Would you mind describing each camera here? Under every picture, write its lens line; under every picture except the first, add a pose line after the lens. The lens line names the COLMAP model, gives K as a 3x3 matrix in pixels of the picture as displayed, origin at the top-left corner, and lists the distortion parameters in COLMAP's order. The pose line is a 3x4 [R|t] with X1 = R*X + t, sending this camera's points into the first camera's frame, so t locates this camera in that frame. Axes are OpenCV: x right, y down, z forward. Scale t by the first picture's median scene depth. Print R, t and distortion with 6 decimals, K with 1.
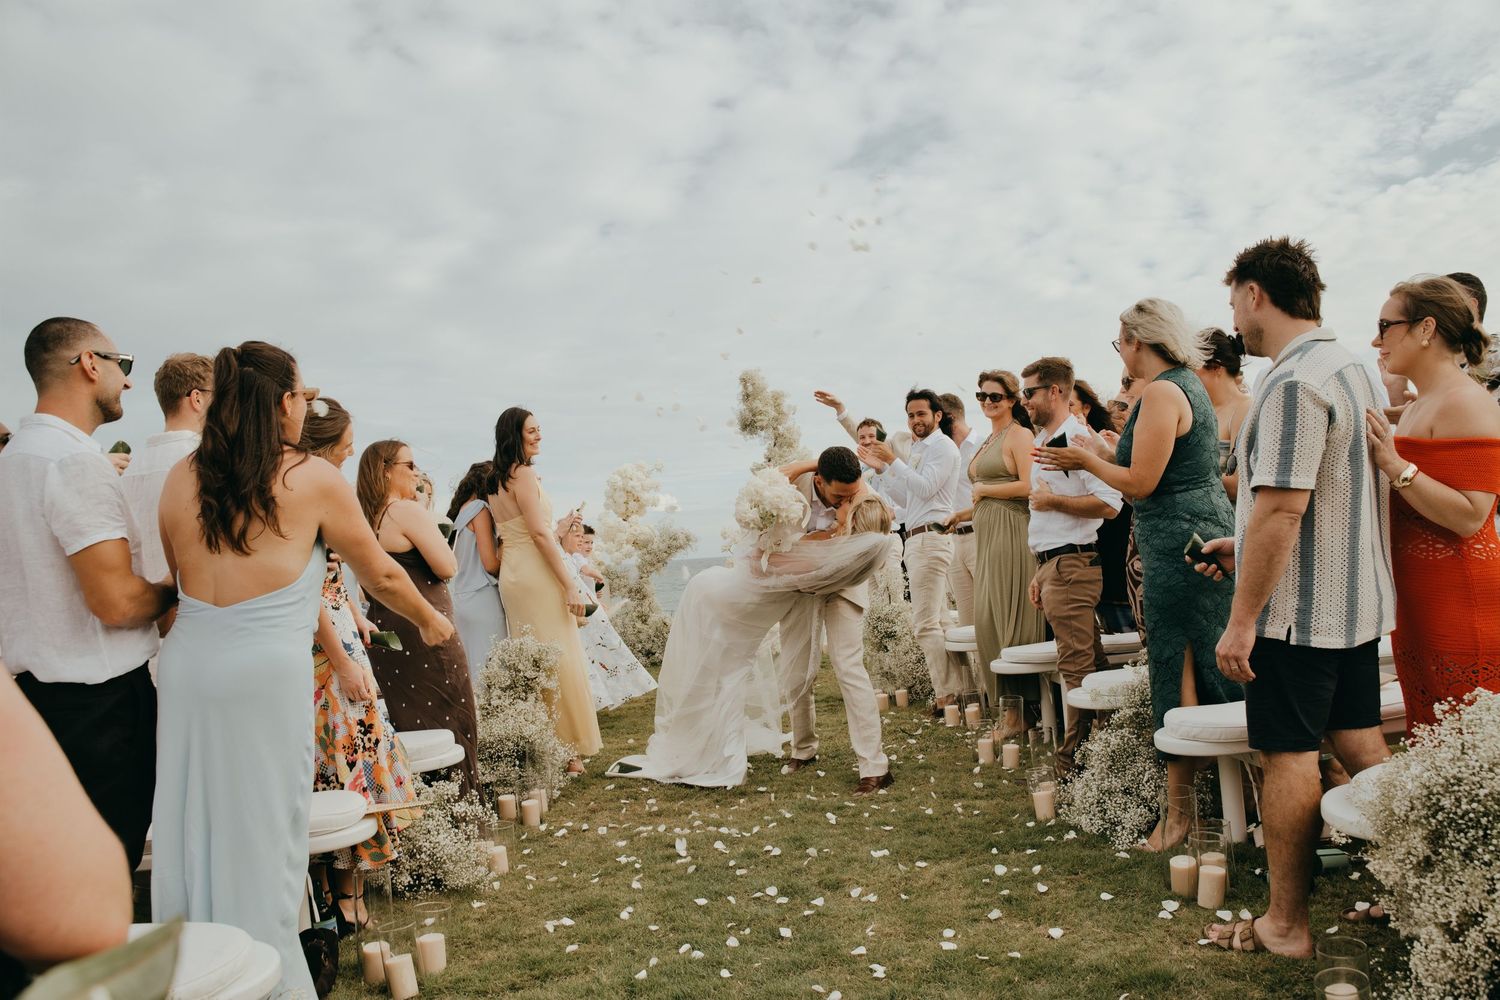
lens RADIAL K [[1234.5, 0, 760.7], [0, 1234.5, 494.1], [0, 0, 1]] dist [-0.110399, 0.085345]
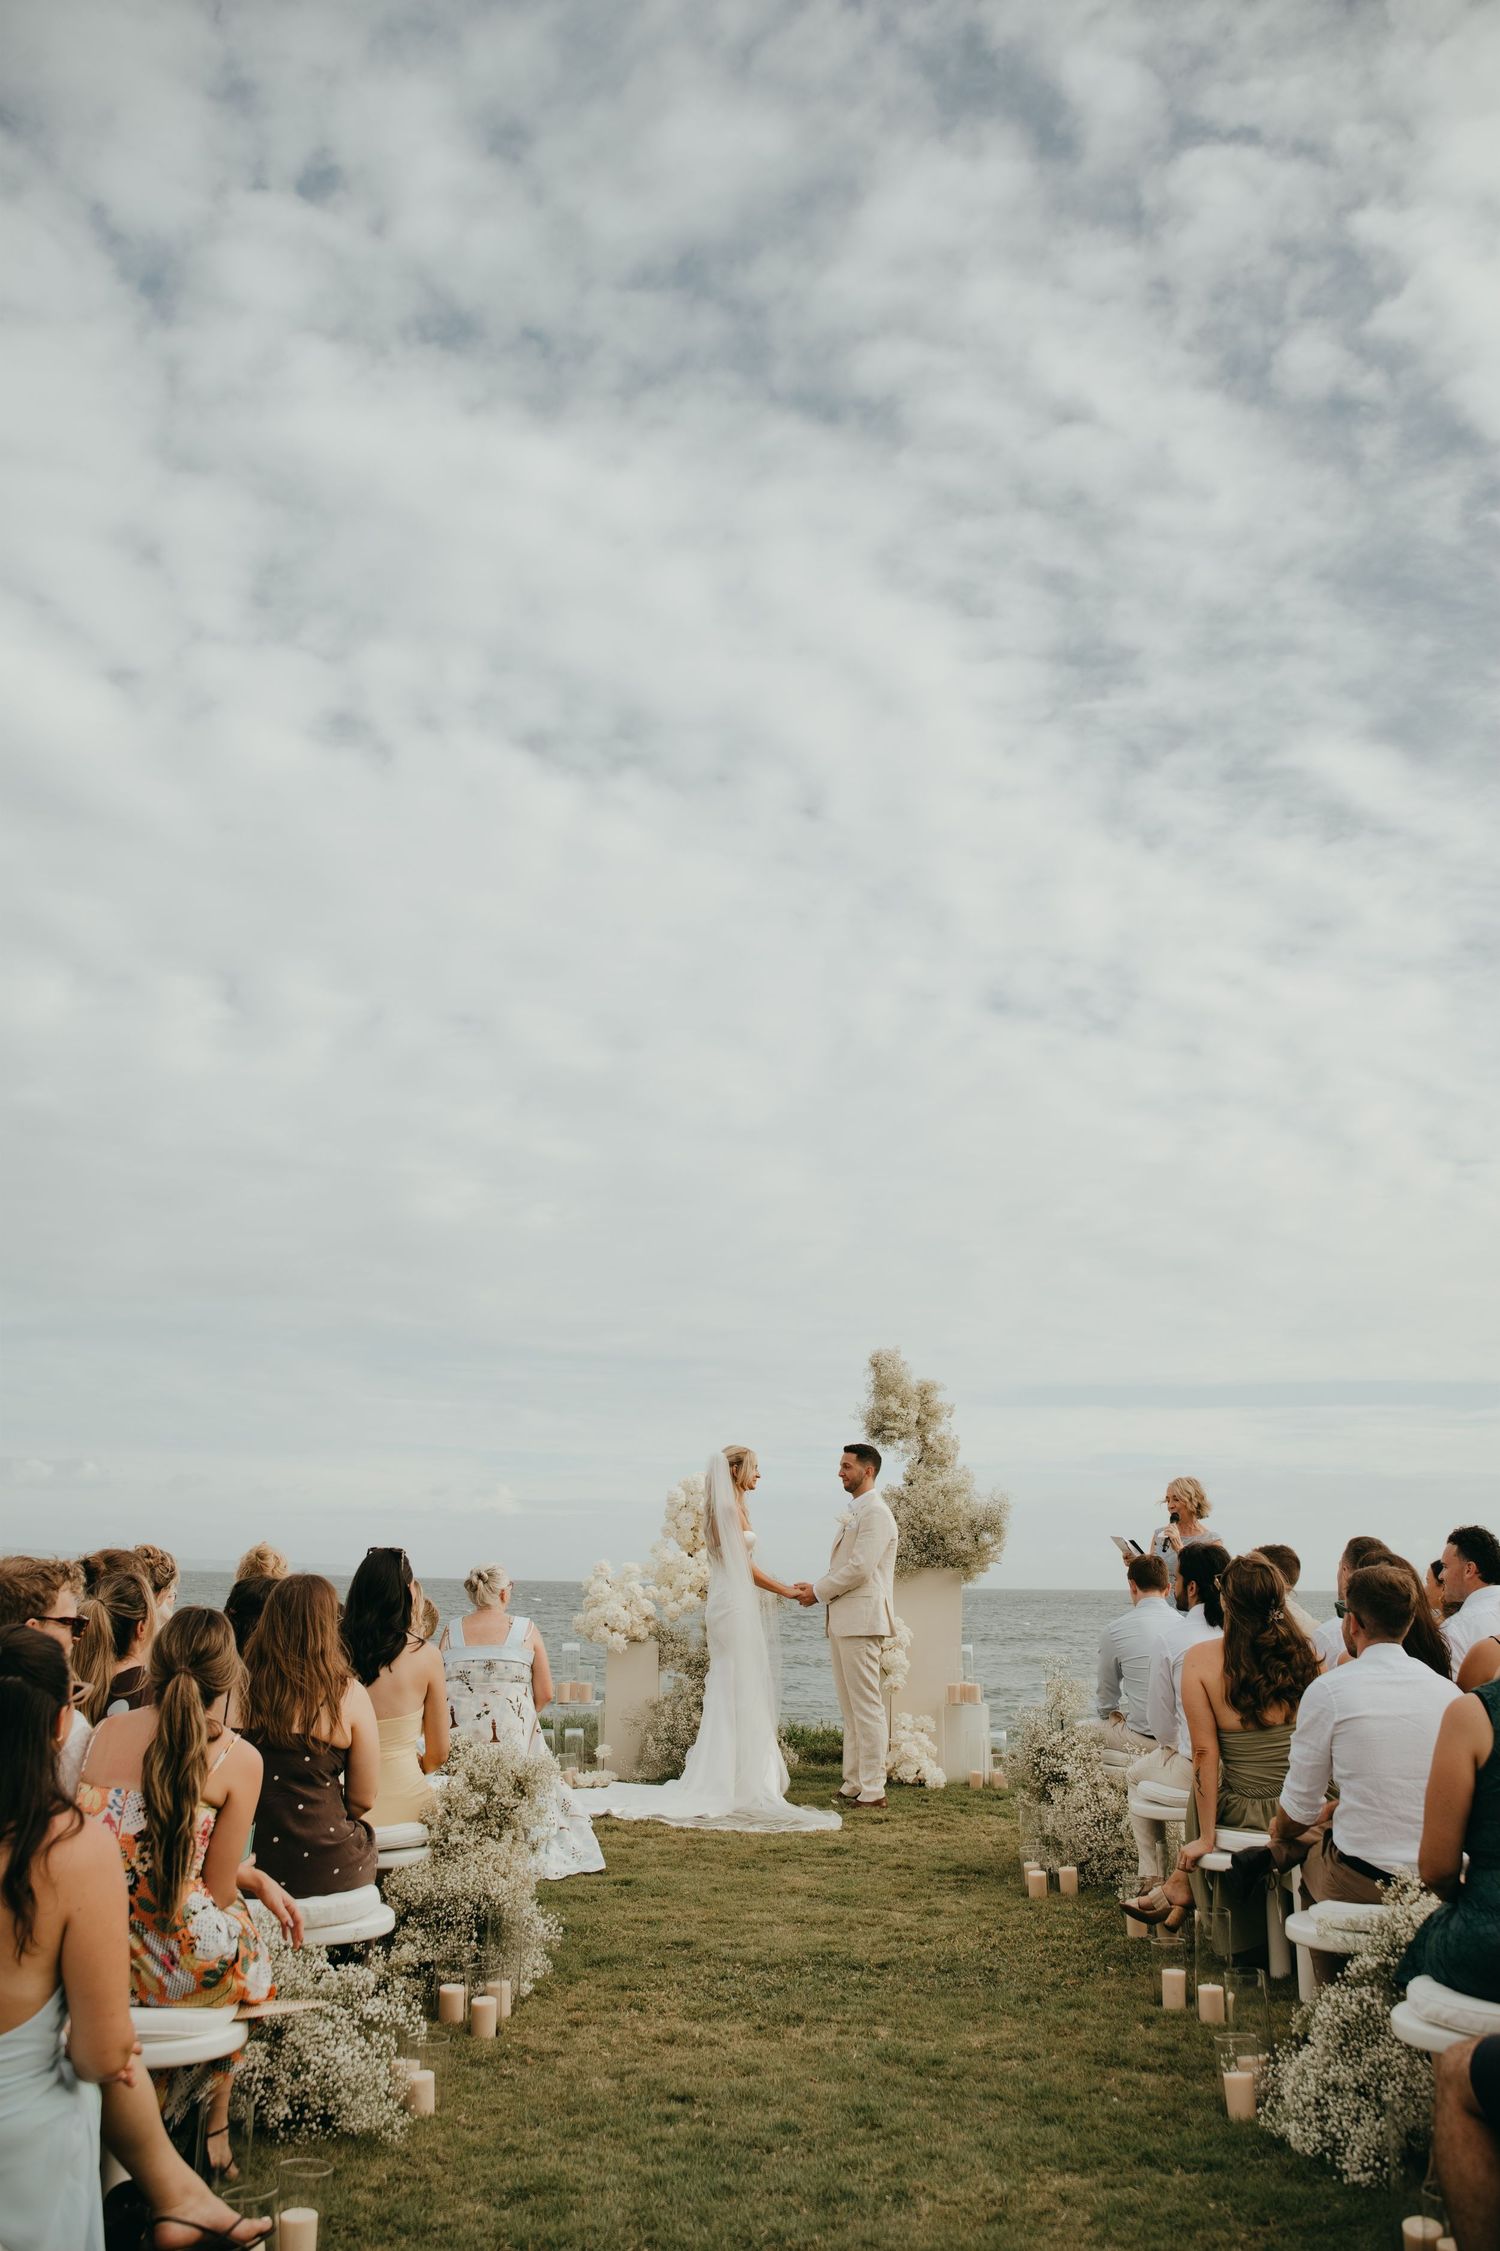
lens RADIAL K [[1852.6, 0, 769.1], [0, 1852.6, 1105.1], [0, 0, 1]] dist [-0.110399, 0.085345]
pose [[0.993100, 0.062452, -0.099263, 0.035488], [-0.081374, 0.976455, -0.199784, -0.043601], [0.084449, 0.206483, 0.974799, -0.065605]]
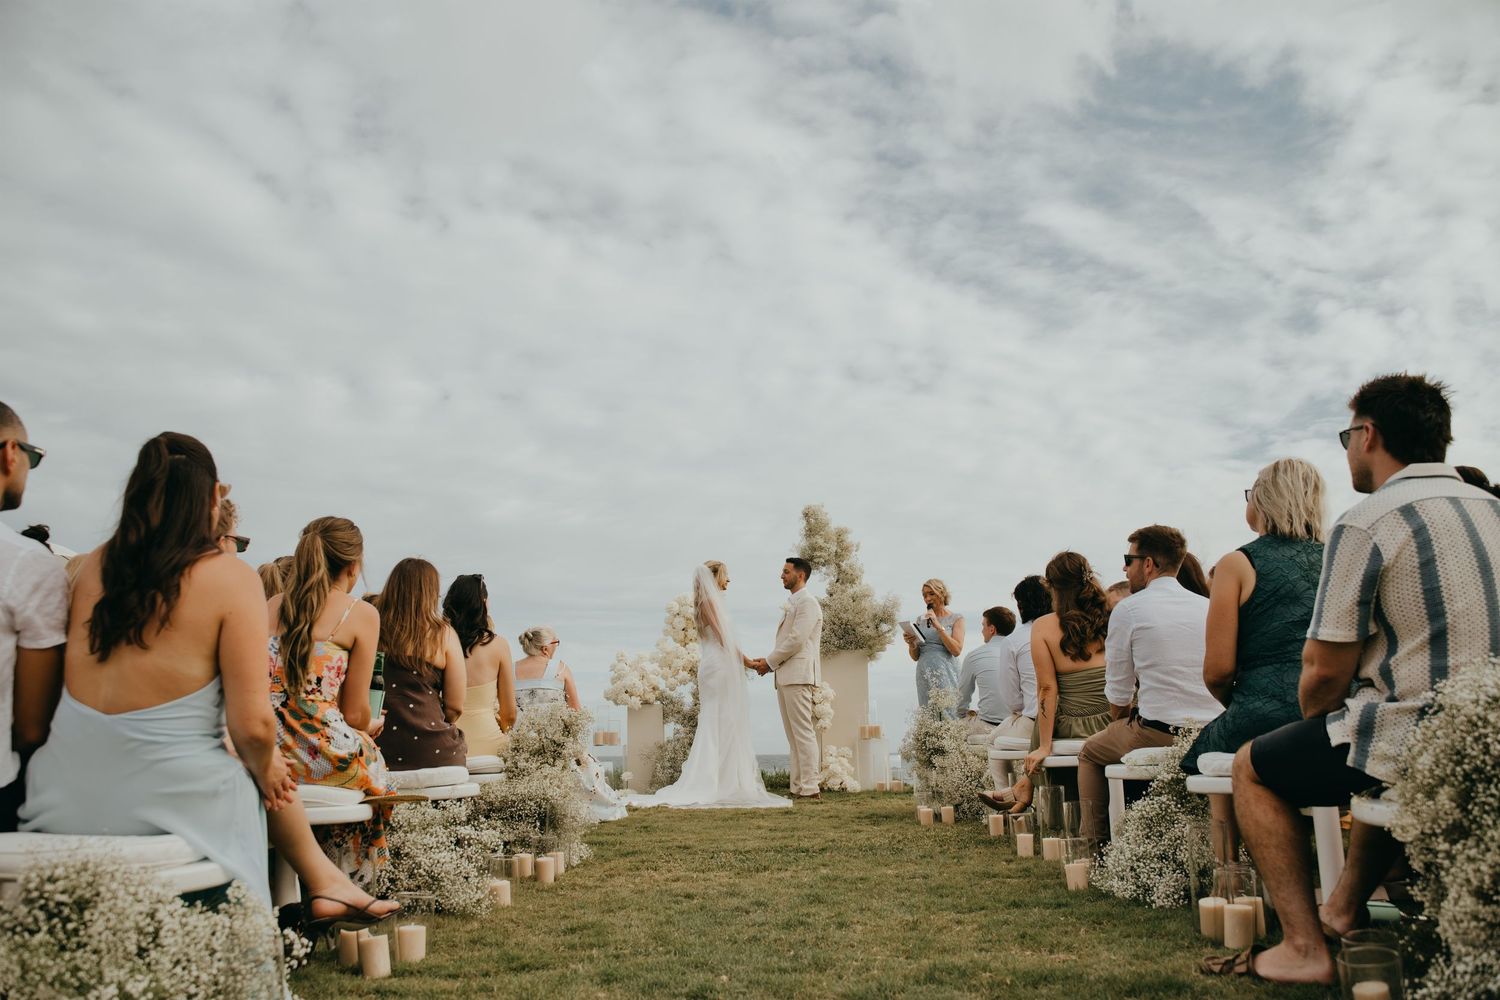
lens RADIAL K [[1234.5, 0, 745.8], [0, 1234.5, 491.9], [0, 0, 1]] dist [-0.110399, 0.085345]
pose [[0.995563, 0.042750, -0.083821, 0.036899], [-0.055551, 0.986051, -0.156898, 0.102093], [0.075944, 0.160859, 0.984051, 0.010516]]
